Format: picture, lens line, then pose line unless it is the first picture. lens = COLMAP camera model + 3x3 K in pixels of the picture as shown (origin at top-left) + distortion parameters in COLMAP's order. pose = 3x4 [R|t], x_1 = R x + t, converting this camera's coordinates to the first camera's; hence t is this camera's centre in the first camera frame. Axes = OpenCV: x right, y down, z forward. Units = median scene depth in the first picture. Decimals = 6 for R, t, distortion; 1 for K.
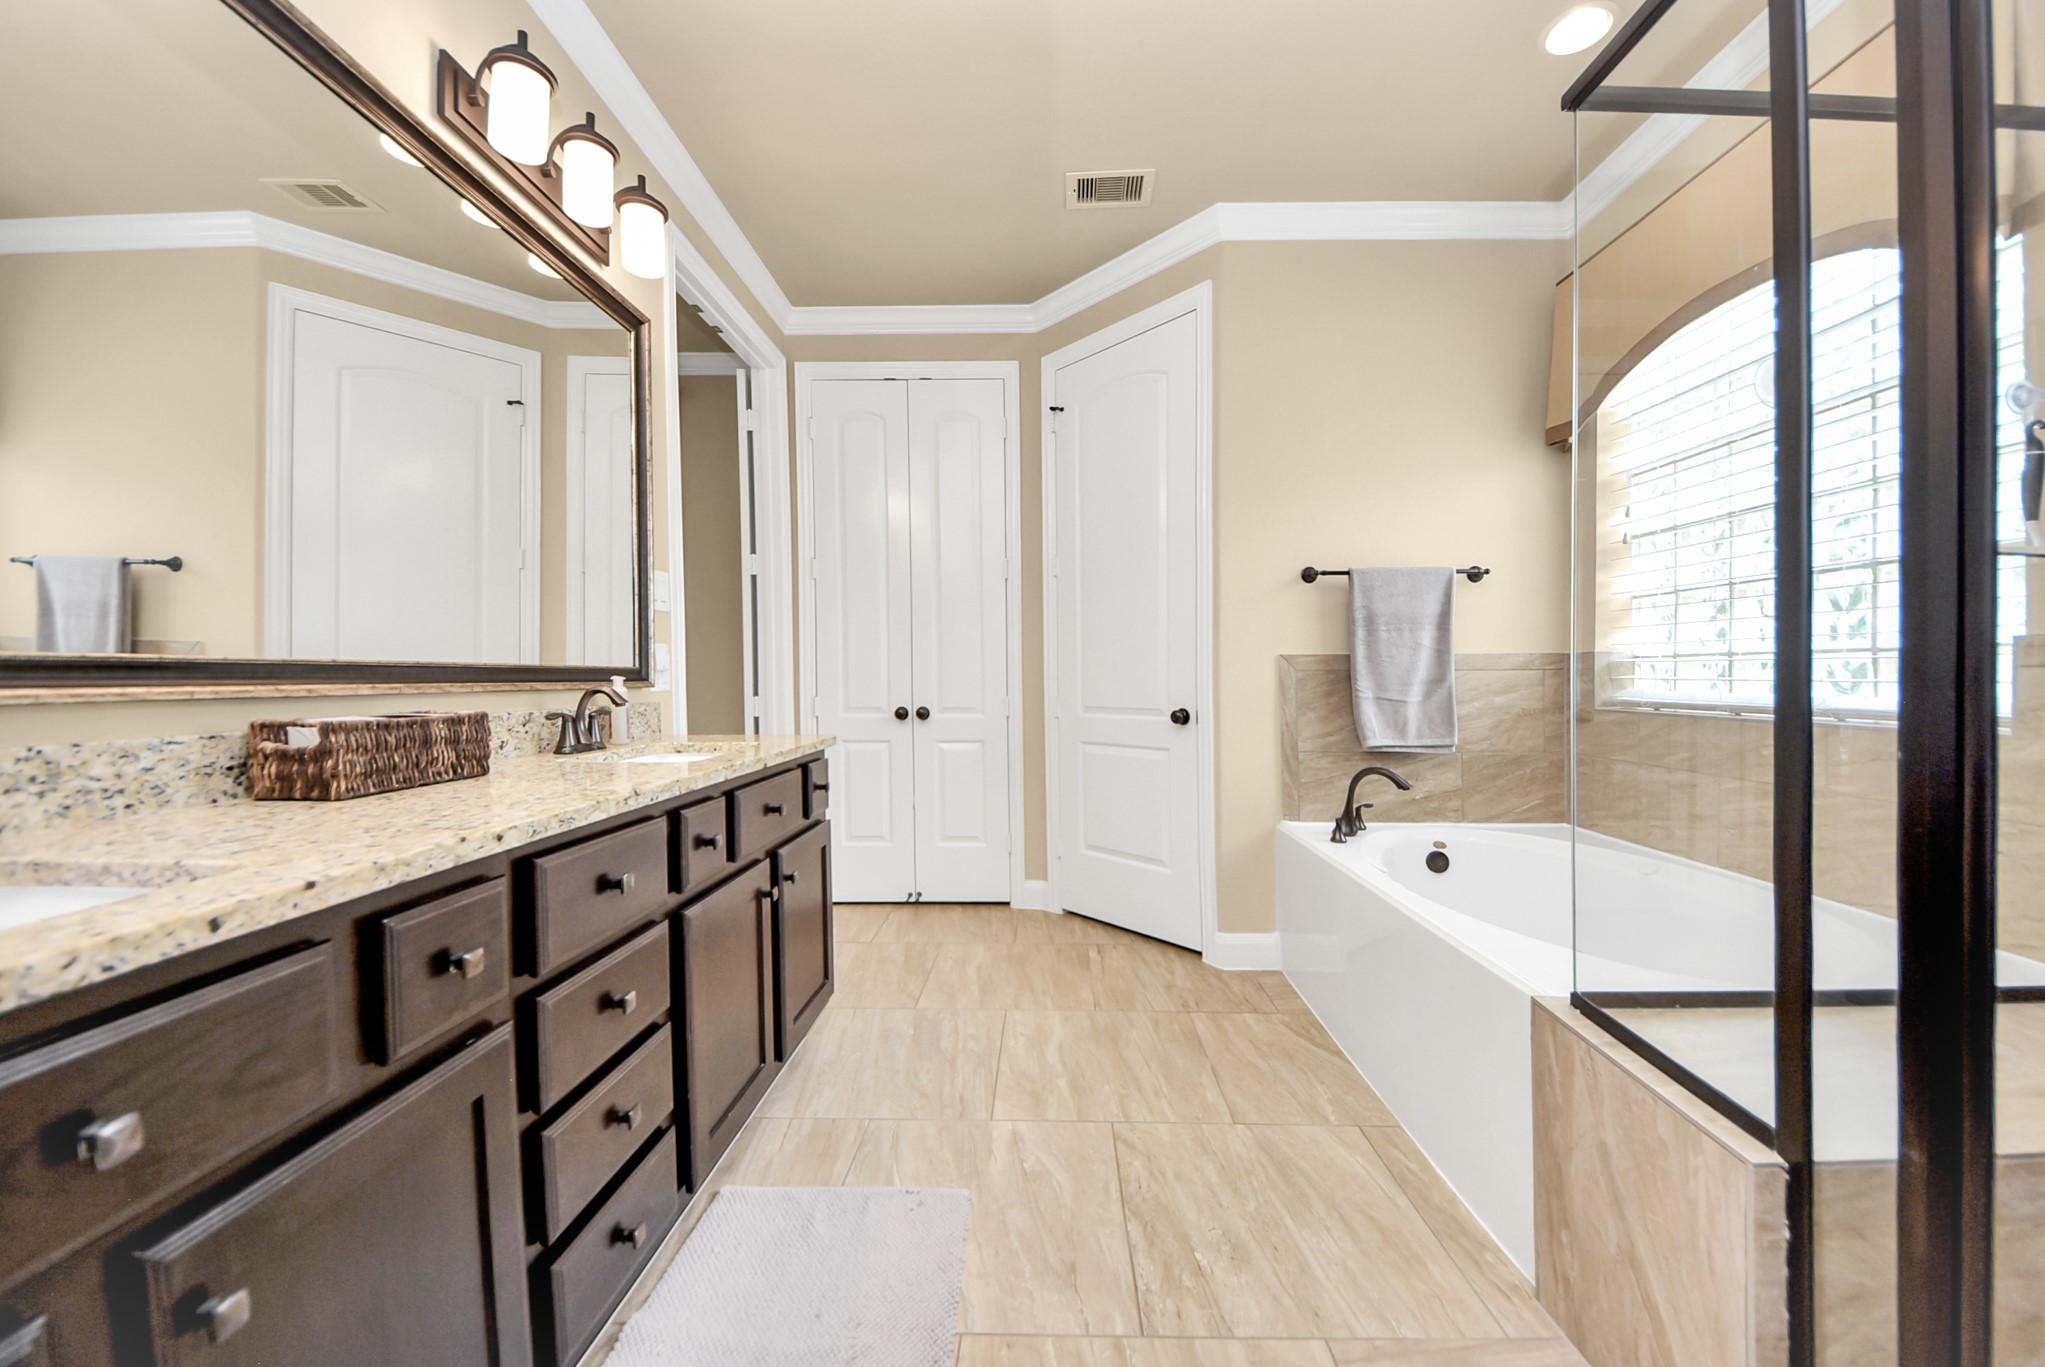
lens RADIAL K [[783.2, 0, 1020.6], [0, 783.2, 687.5], [0, 0, 1]] dist [0.000064, -0.000016]
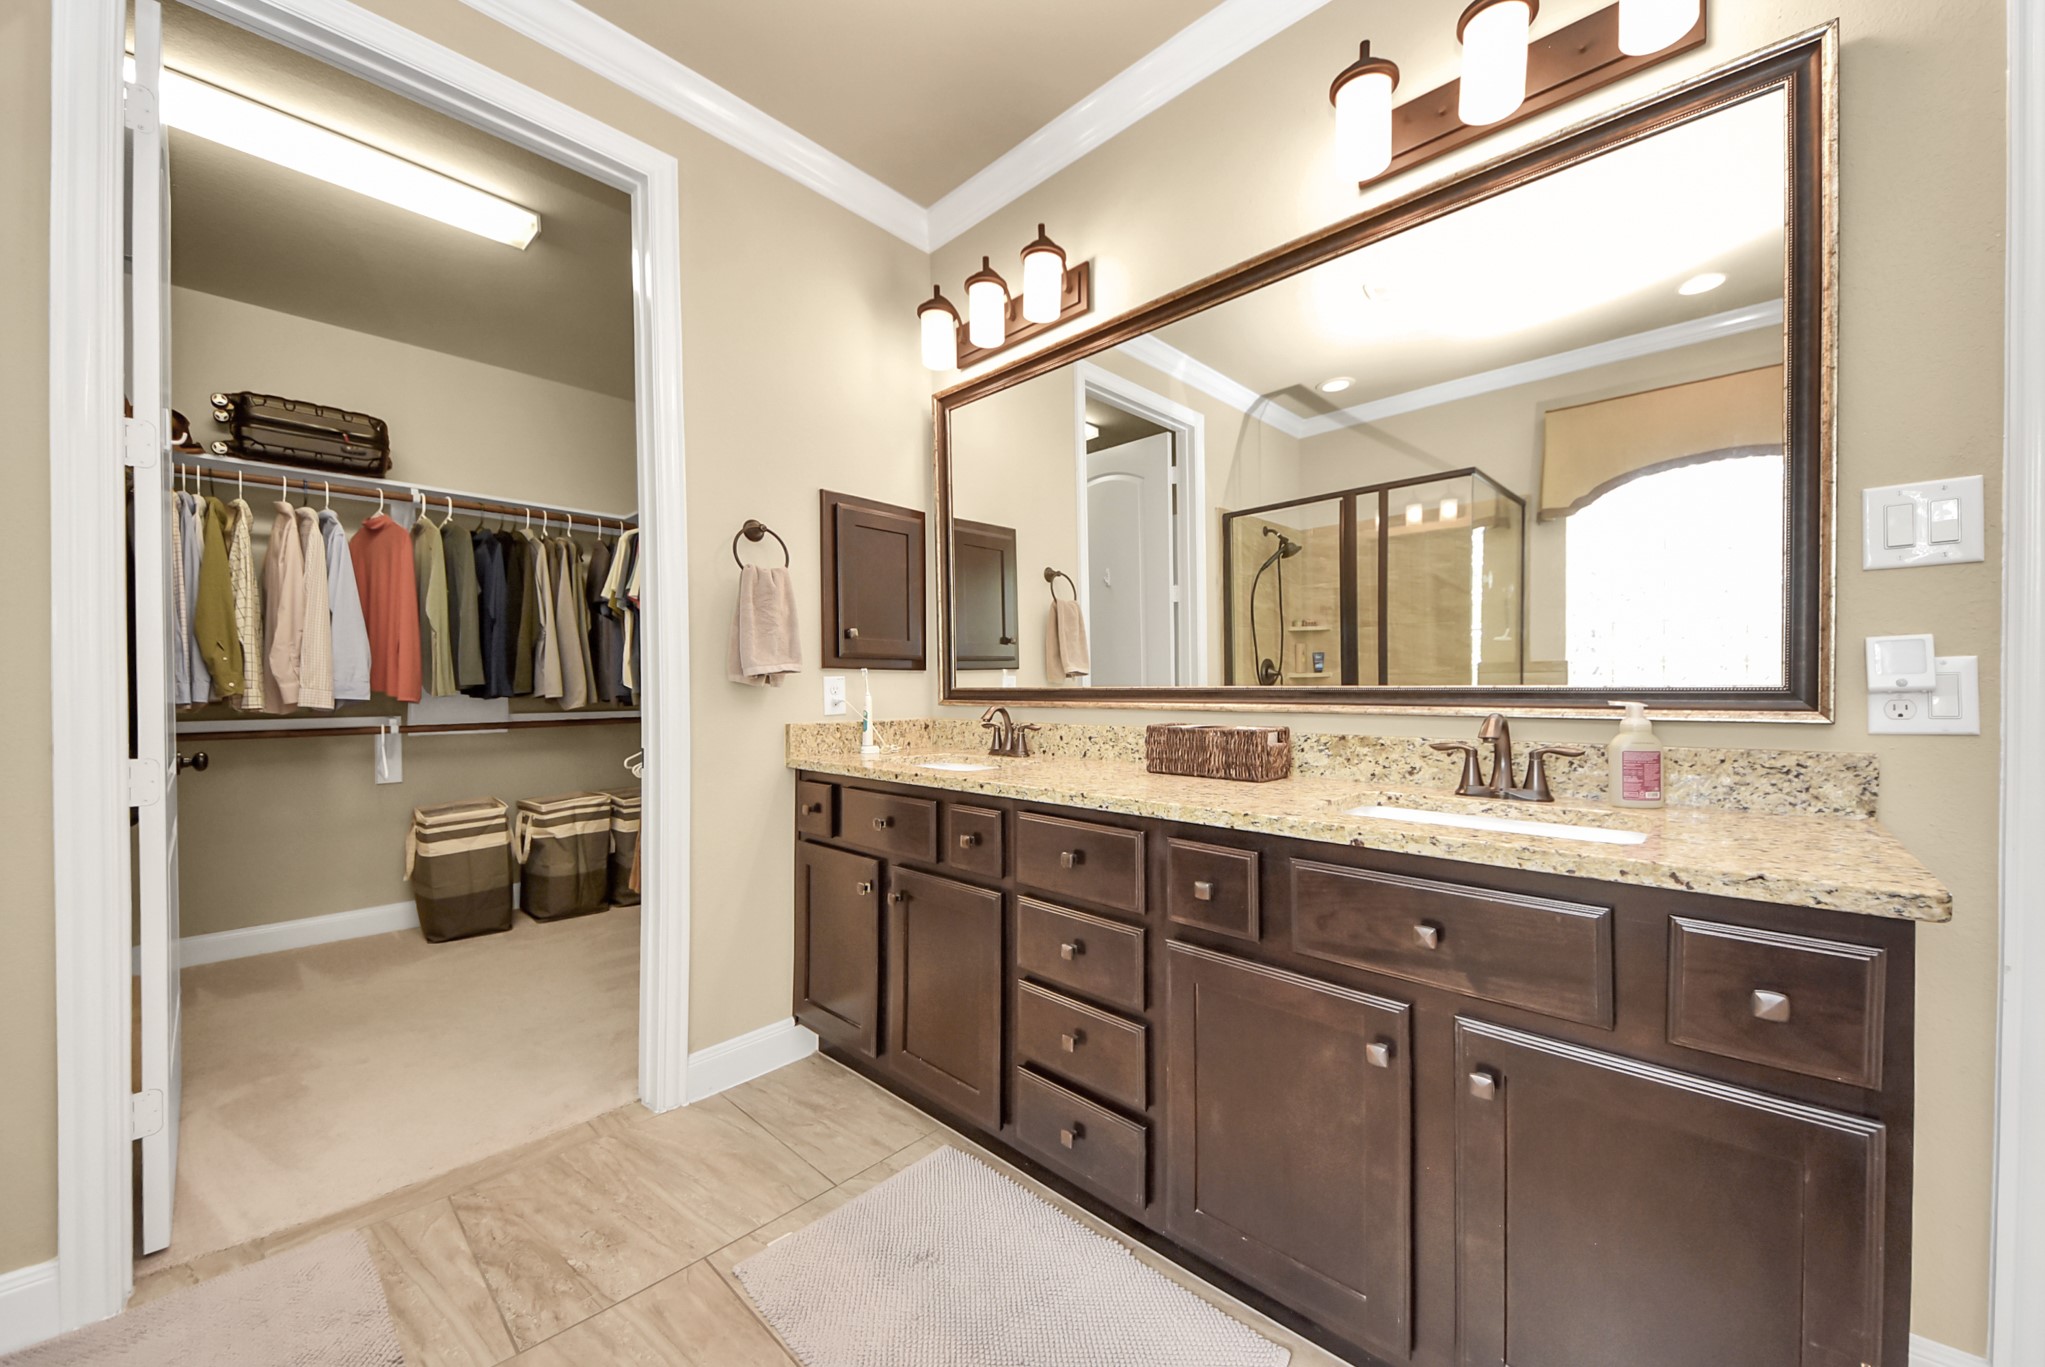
lens RADIAL K [[770.8, 0, 1031.4], [0, 770.8, 699.0], [0, 0, 1]] dist [0.022041, -0.012590]
pose [[-0.668531, 0.015241, -0.743528, 0.463965], [-0.006579, 0.999630, 0.026405, -0.048020], [0.743655, 0.022544, -0.668183, 1.746714]]
